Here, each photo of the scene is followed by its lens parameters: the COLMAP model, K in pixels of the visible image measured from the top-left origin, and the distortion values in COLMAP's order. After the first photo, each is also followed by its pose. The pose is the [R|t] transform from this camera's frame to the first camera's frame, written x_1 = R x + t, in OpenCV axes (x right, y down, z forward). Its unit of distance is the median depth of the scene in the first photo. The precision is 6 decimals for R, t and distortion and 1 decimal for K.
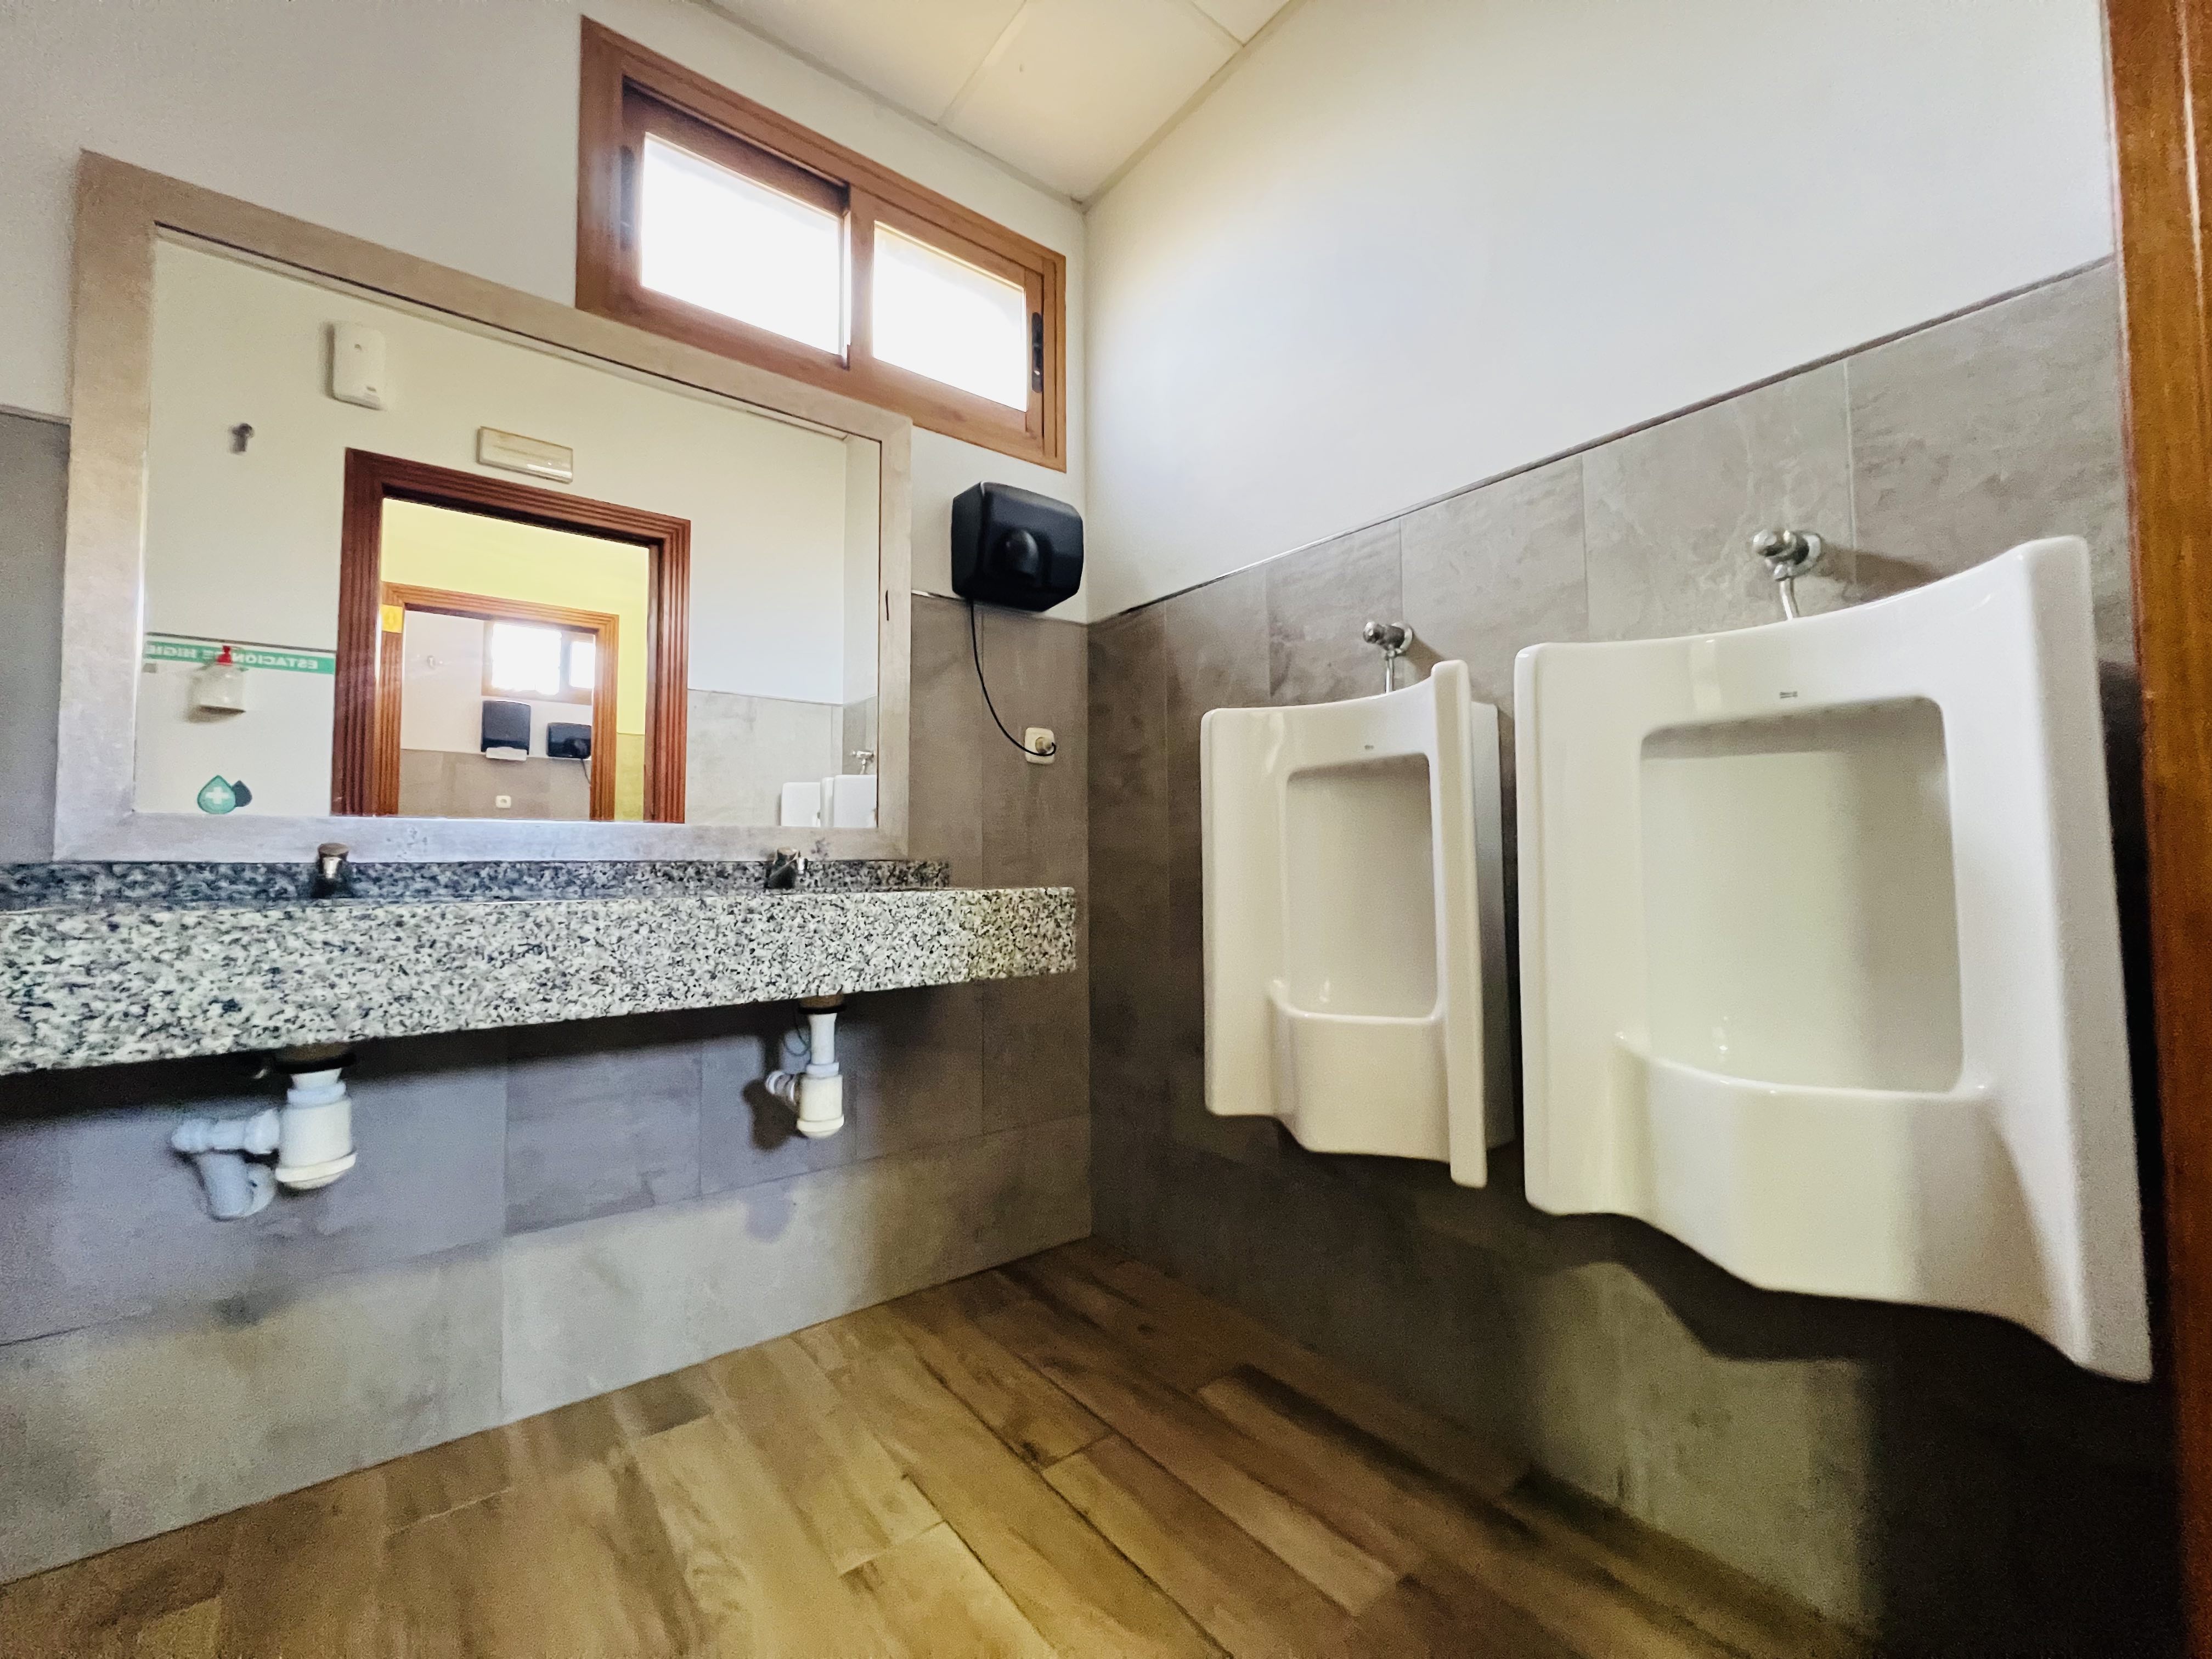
lens RADIAL K [[881.1, 0, 1099.6], [0, 881.1, 824.0], [0, 0, 1]] dist [-0.002295, 0.001081]
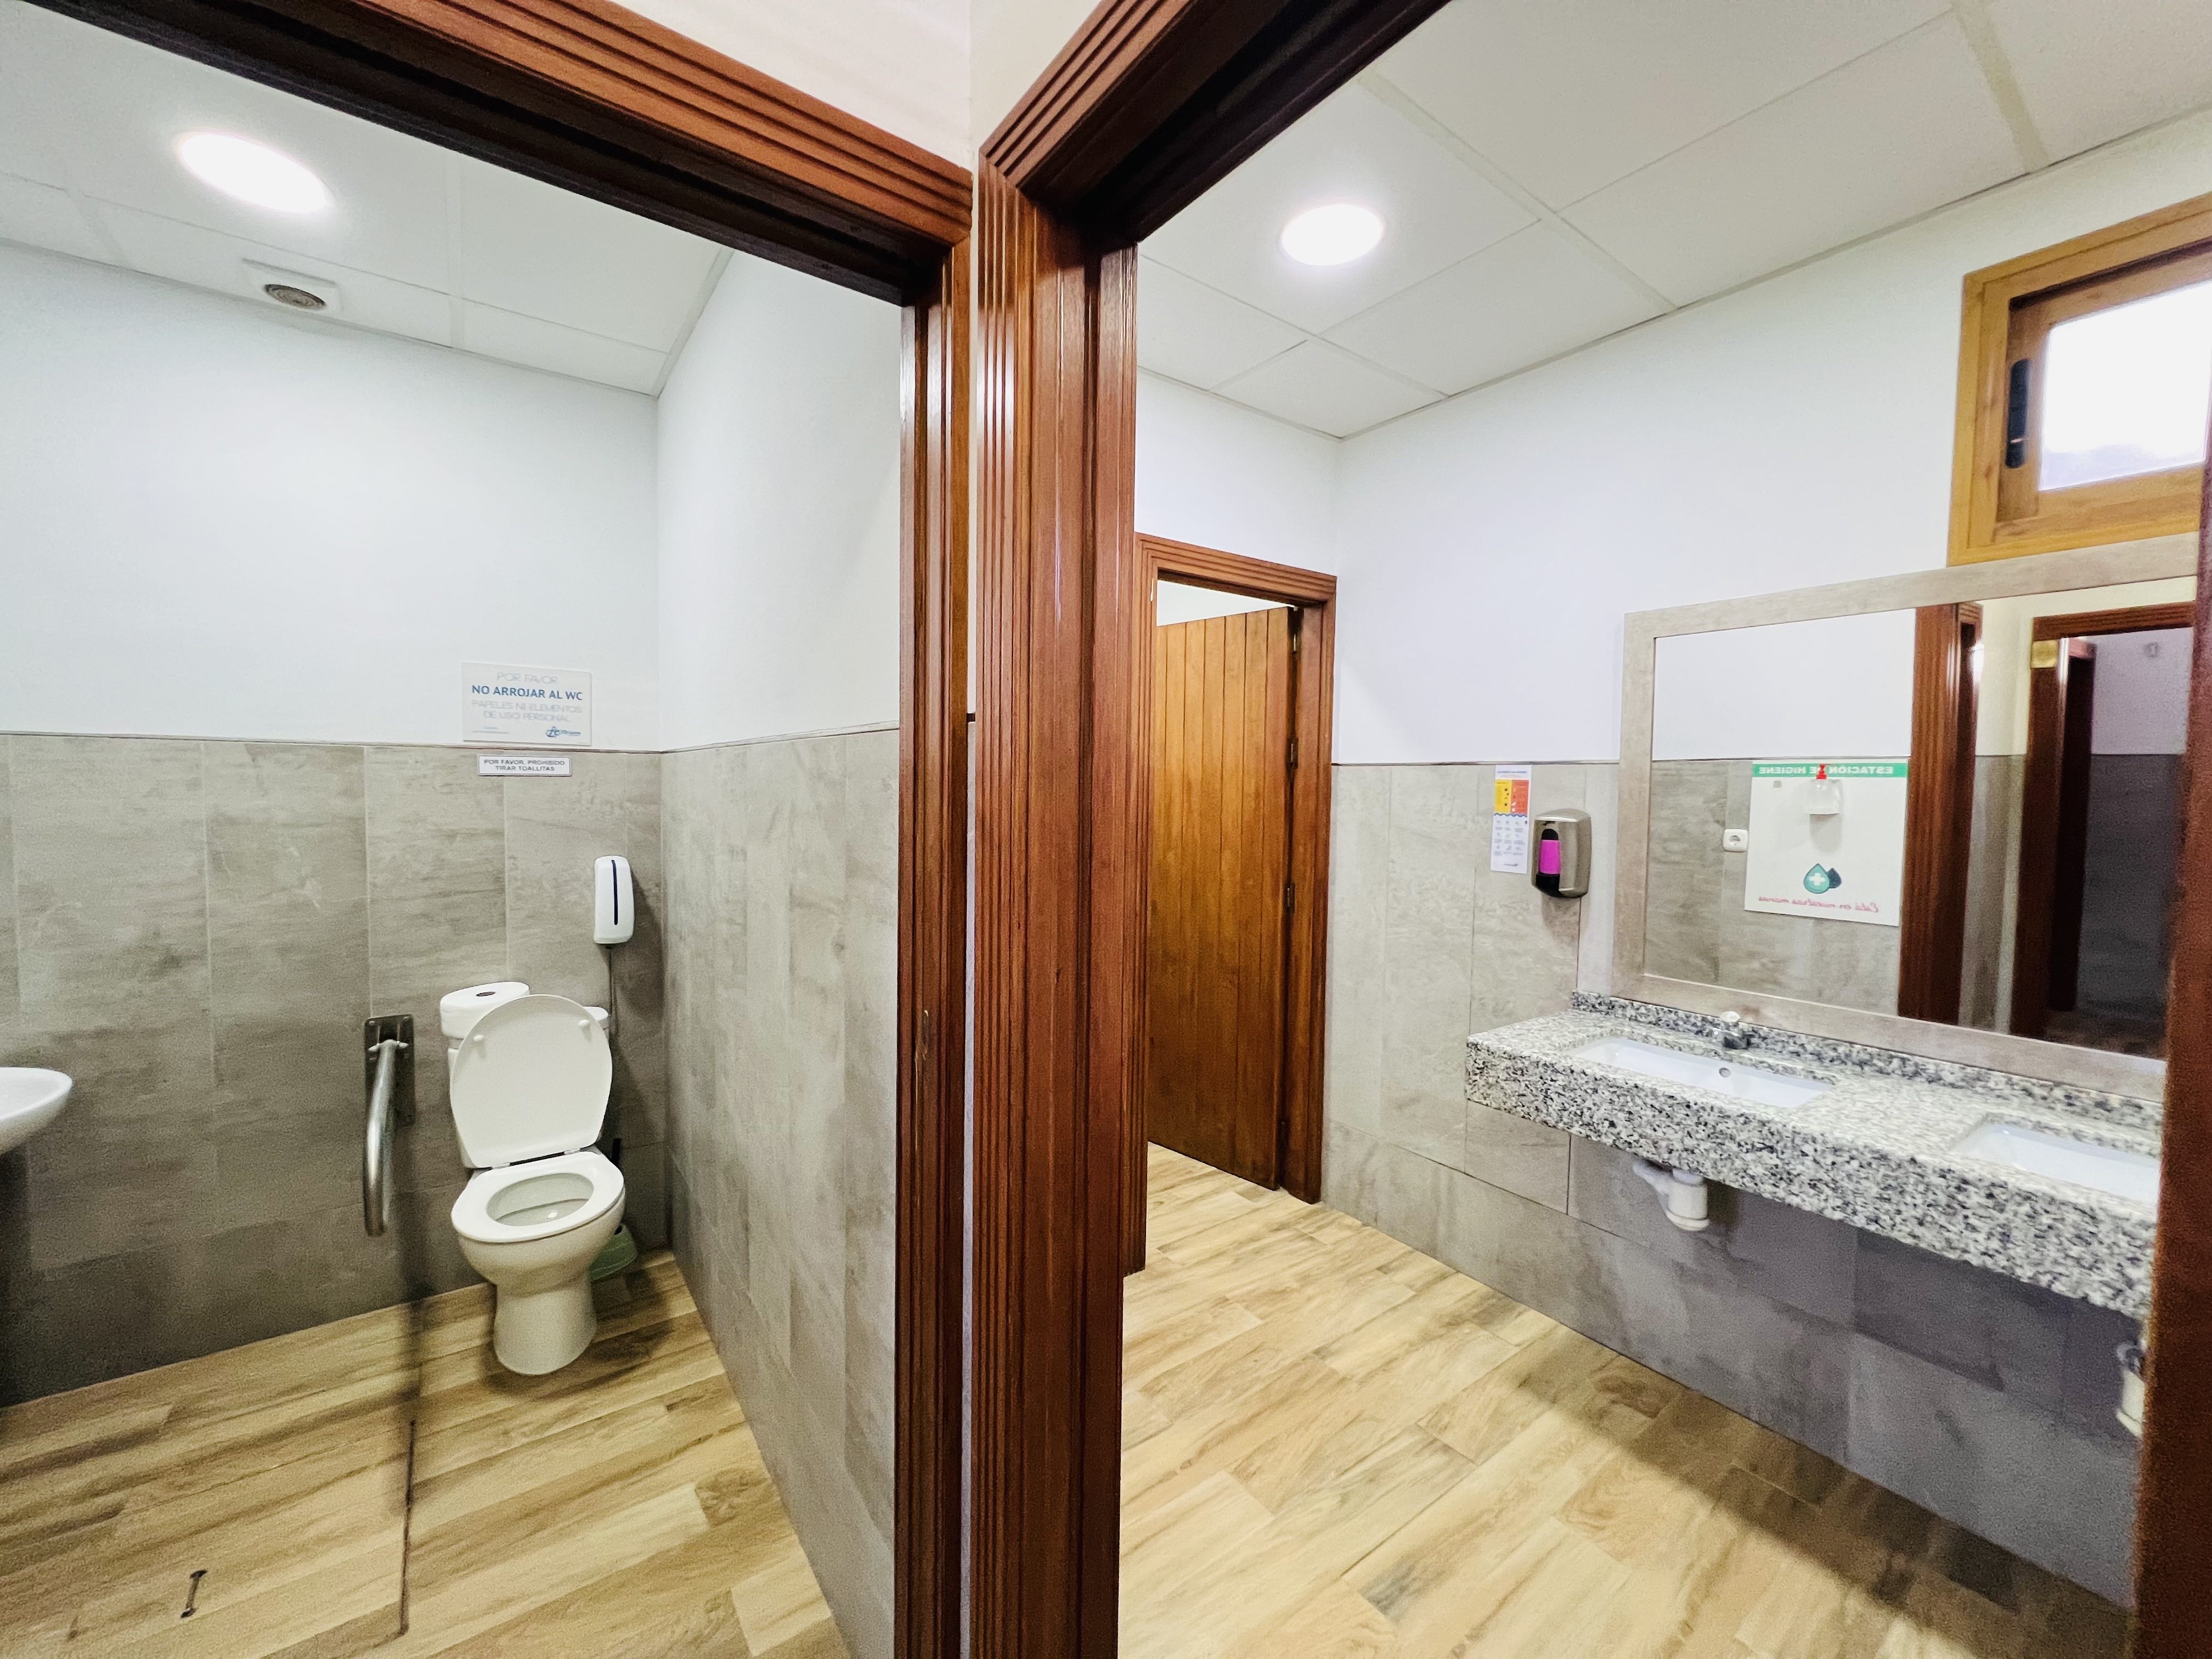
lens RADIAL K [[881.1, 0, 1099.4], [0, 881.1, 827.2], [0, 0, 1]] dist [-0.002295, 0.001081]
pose [[-0.037931, 0.054779, -0.997778, 0.730105], [0.031349, 0.998070, 0.053603, -0.441596], [0.998789, -0.029246, -0.039575, -0.039105]]
